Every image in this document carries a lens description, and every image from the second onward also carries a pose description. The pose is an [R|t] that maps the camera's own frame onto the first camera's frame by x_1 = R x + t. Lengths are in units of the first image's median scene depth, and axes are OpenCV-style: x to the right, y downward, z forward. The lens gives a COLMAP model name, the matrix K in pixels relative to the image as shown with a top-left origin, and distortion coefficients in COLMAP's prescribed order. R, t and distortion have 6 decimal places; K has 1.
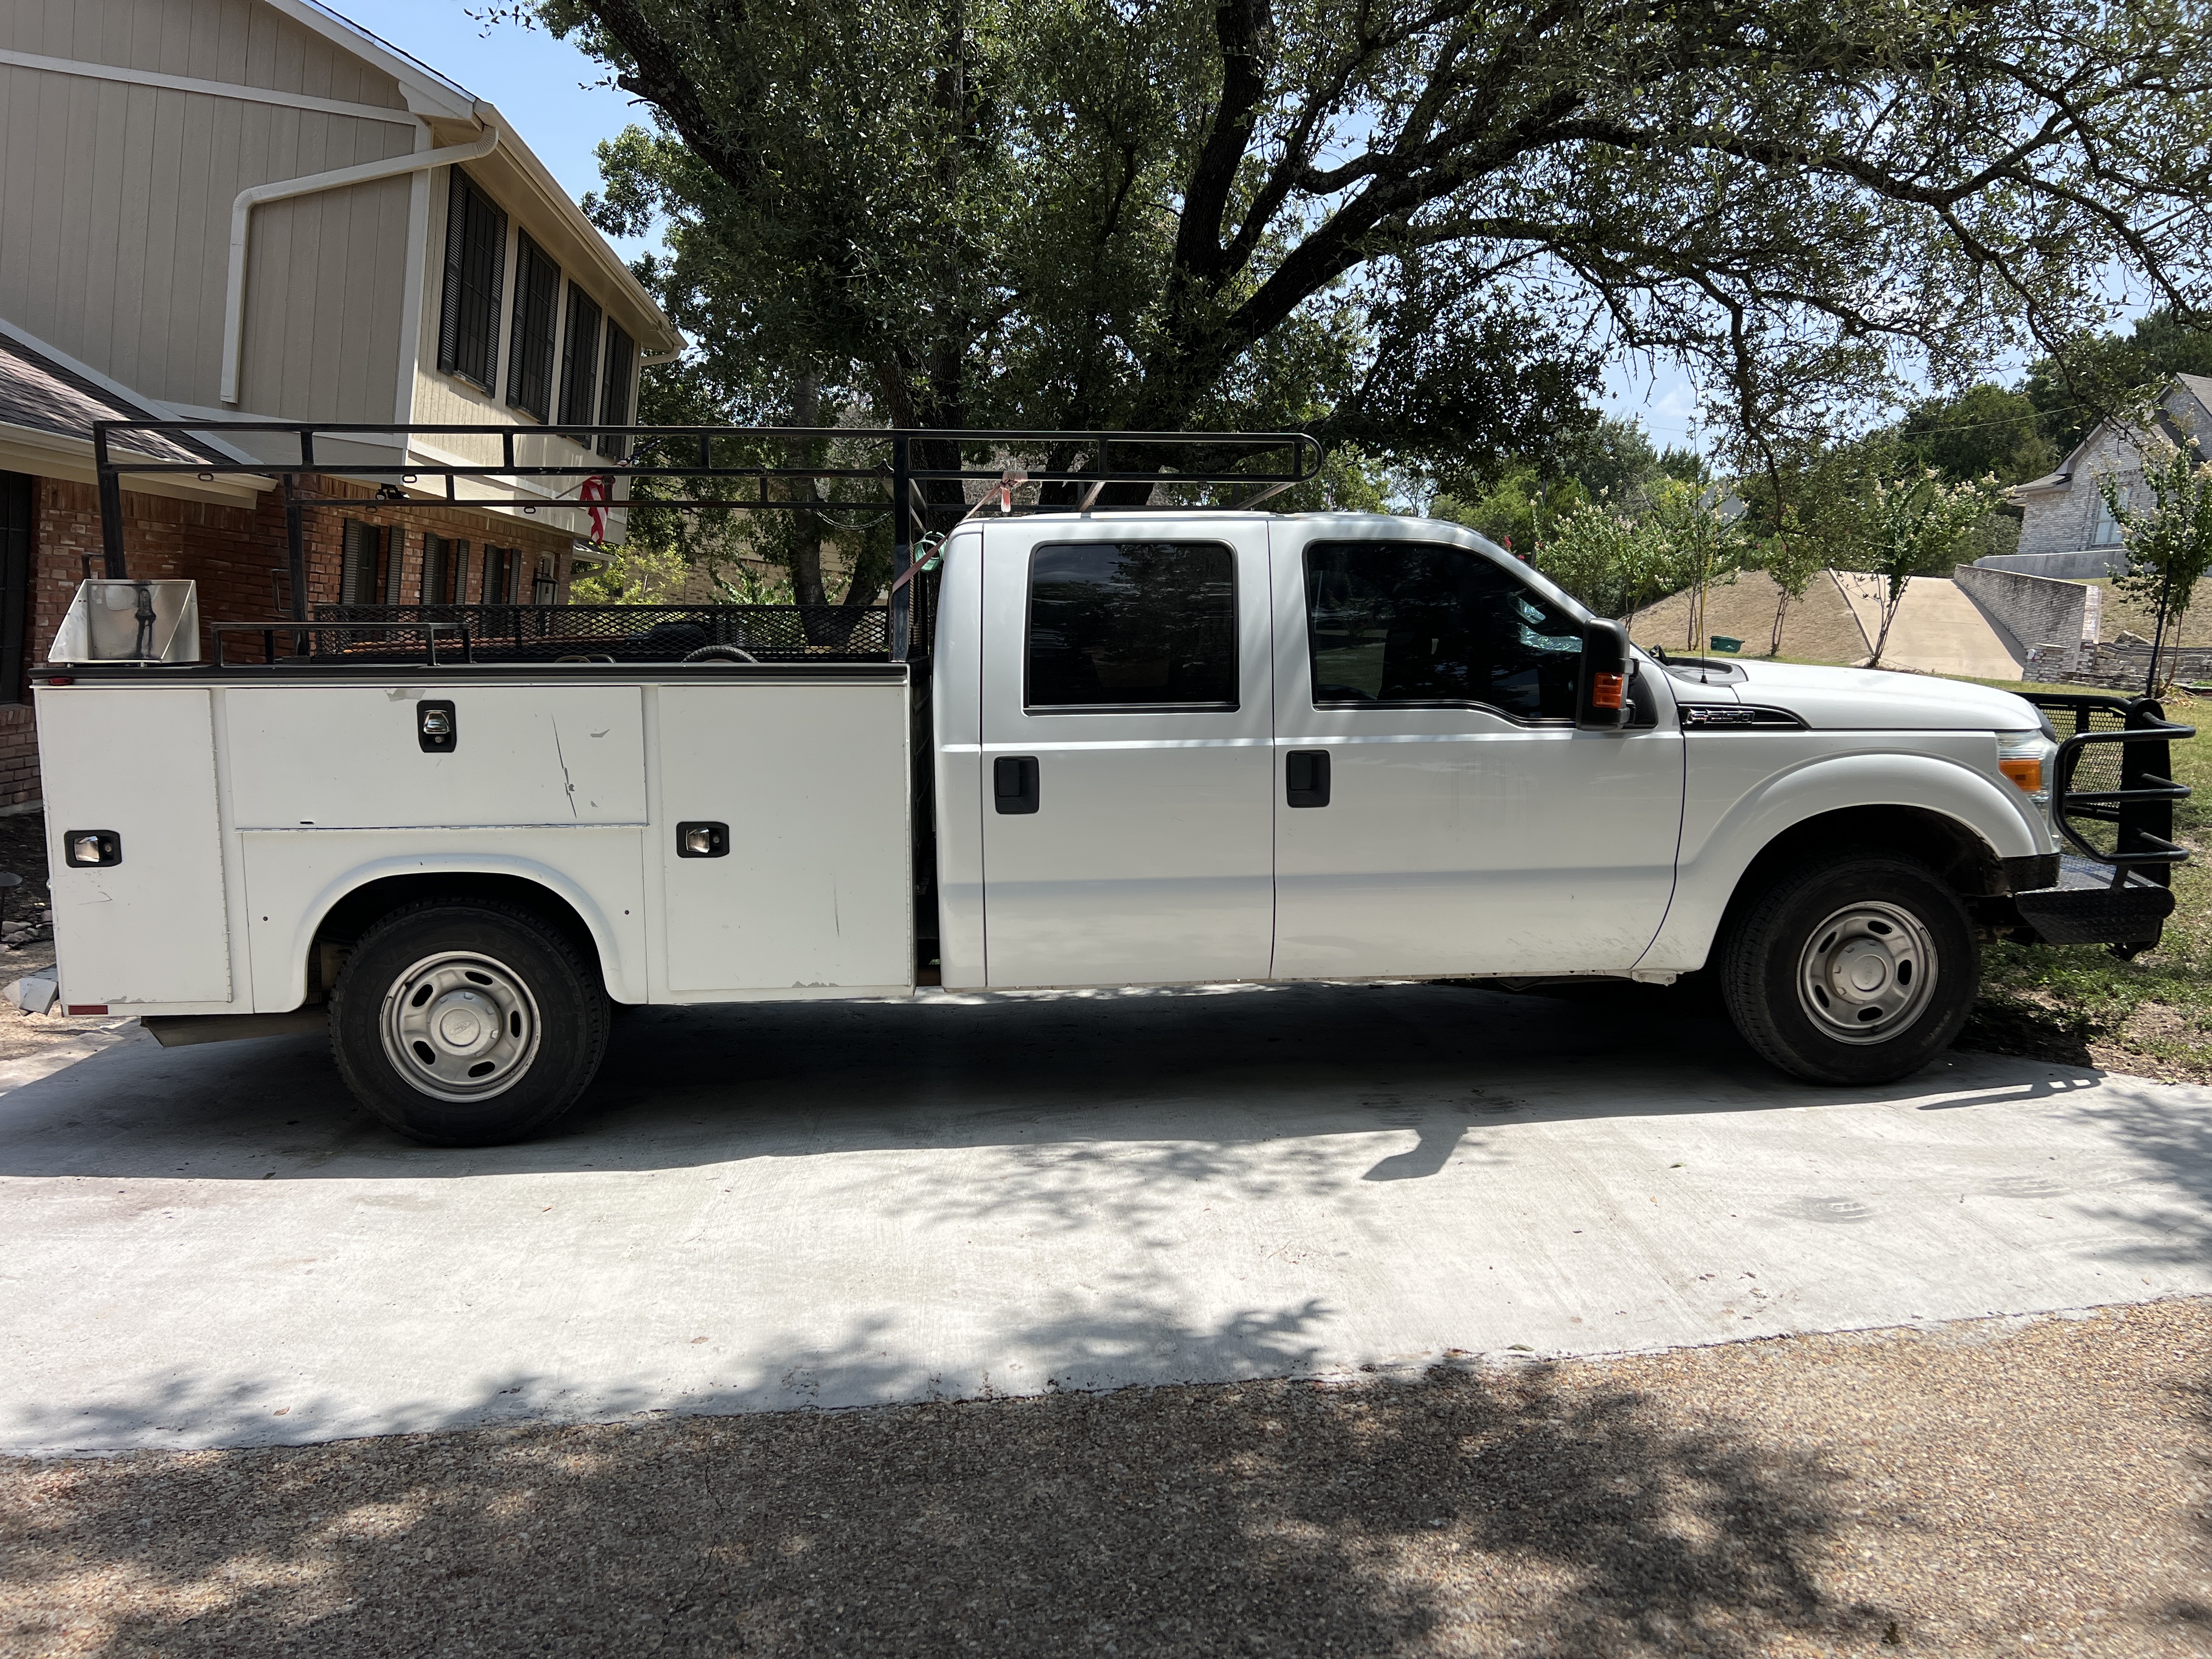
lens RADIAL K [[1664.0, 0, 1105.0], [0, 1664.0, 875.9], [0, 0, 1]] dist [0.061846, -0.072272]
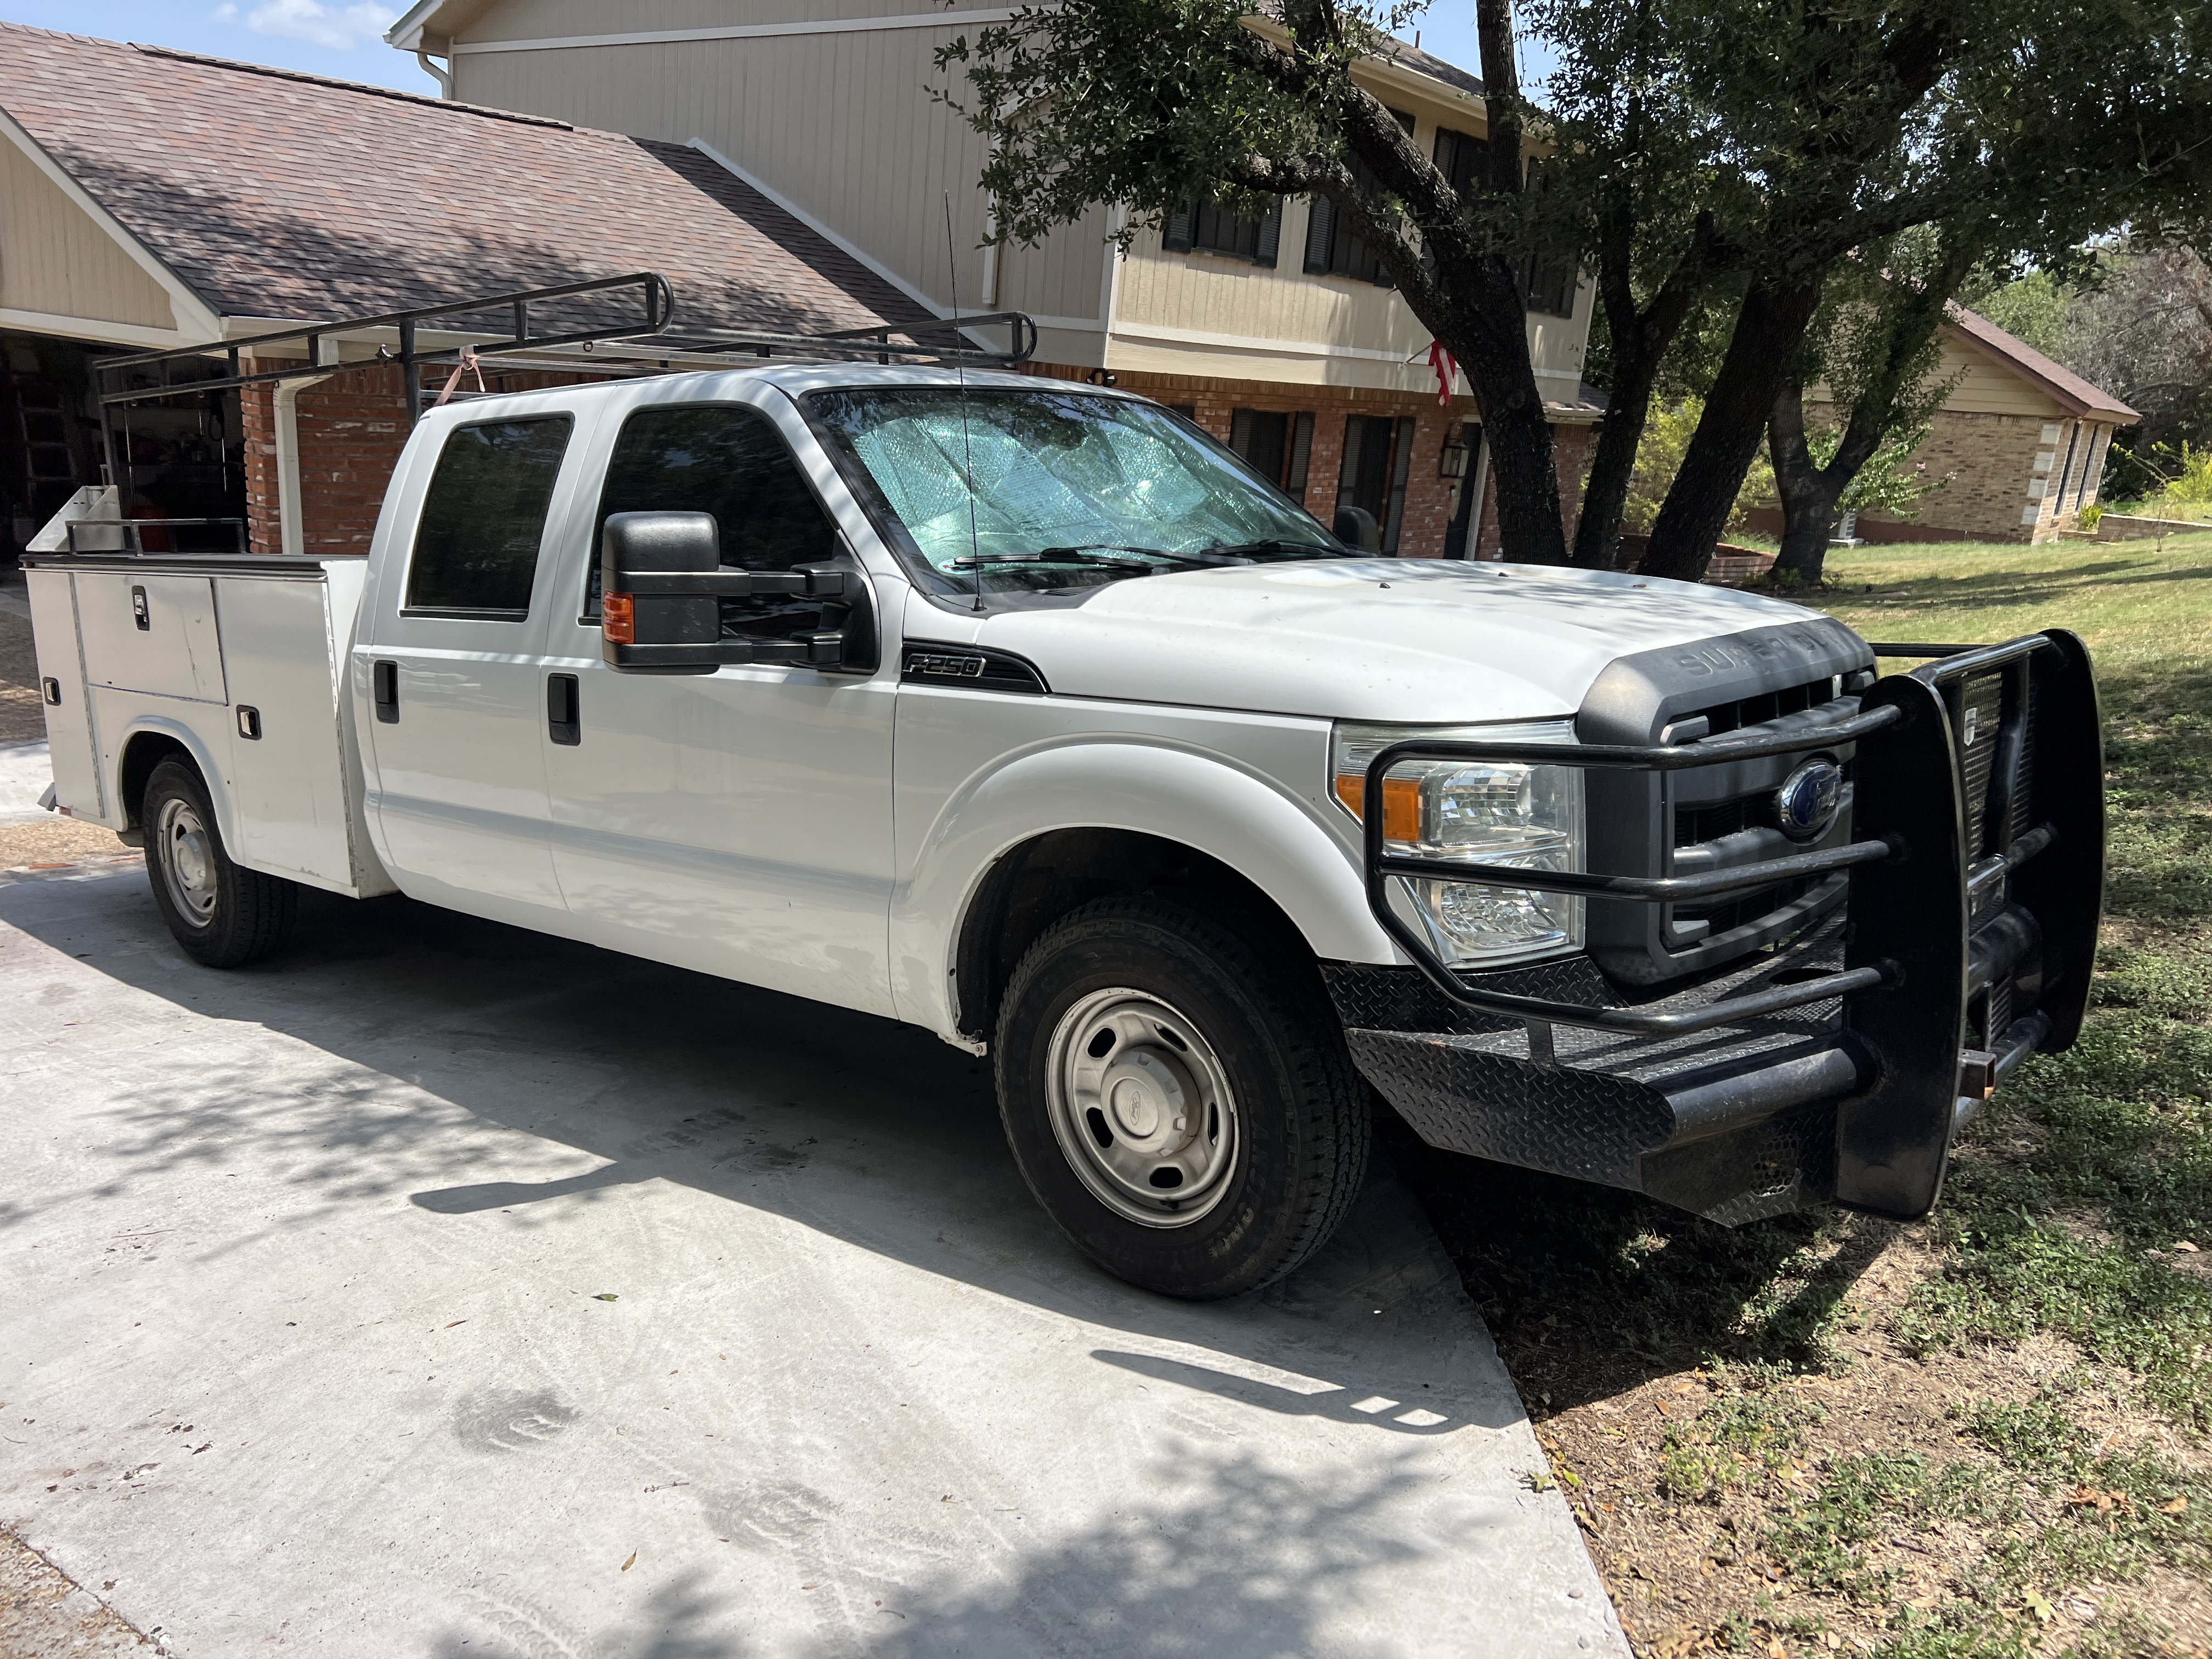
lens RADIAL K [[1664.0, 0, 1105.0], [0, 1664.0, 875.9], [0, 0, 1]] dist [0.061846, -0.072272]
pose [[0.699068, 0.147016, -0.699779, 0.879202], [-0.089345, 0.988925, 0.118508, -0.096499], [0.709452, -0.020324, 0.704461, 0.596190]]
